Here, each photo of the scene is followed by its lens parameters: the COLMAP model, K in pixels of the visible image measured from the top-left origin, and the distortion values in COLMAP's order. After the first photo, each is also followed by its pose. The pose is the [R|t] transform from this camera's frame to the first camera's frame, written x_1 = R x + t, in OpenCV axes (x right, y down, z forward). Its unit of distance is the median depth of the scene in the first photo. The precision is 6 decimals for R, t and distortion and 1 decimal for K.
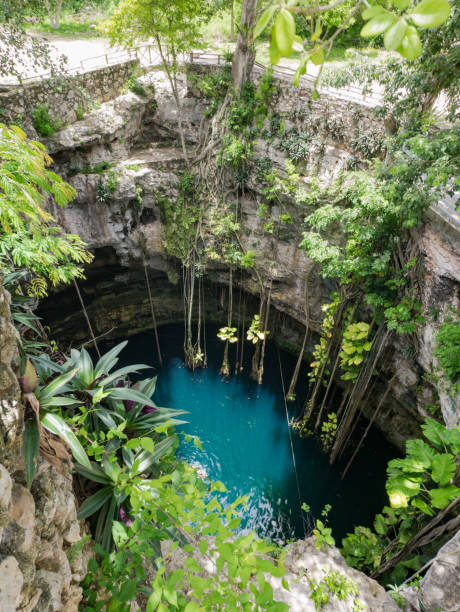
lens RADIAL K [[379.5, 0, 230.0], [0, 379.5, 306.0], [0, 0, 1]] dist [0.000429, 0.000954]
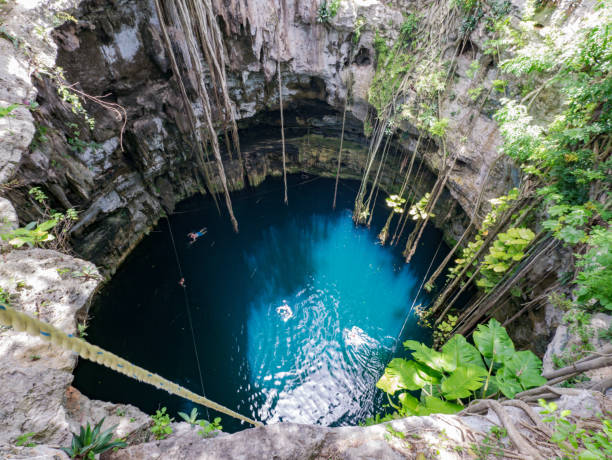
lens RADIAL K [[312.4, 0, 306.0], [0, 312.4, 230.0], [0, 0, 1]] dist [0.001661, 0.000238]
pose [[0.827266, 0.423665, -0.368970, 0.173218], [-0.371846, 0.905219, 0.205692, 0.072601], [0.421144, -0.032962, 0.906395, 0.162354]]
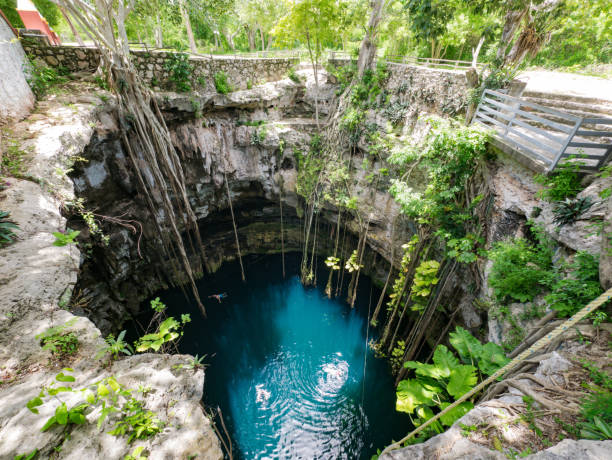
lens RADIAL K [[255.5, 0, 306.0], [0, 255.5, 230.0], [0, 0, 1]] dist [-0.007712, 0.000170]
pose [[0.956997, 0.165062, -0.238562, 0.125359], [-0.193442, 0.975925, -0.100749, 0.091063], [0.216188, 0.142564, 0.965887, 0.133052]]
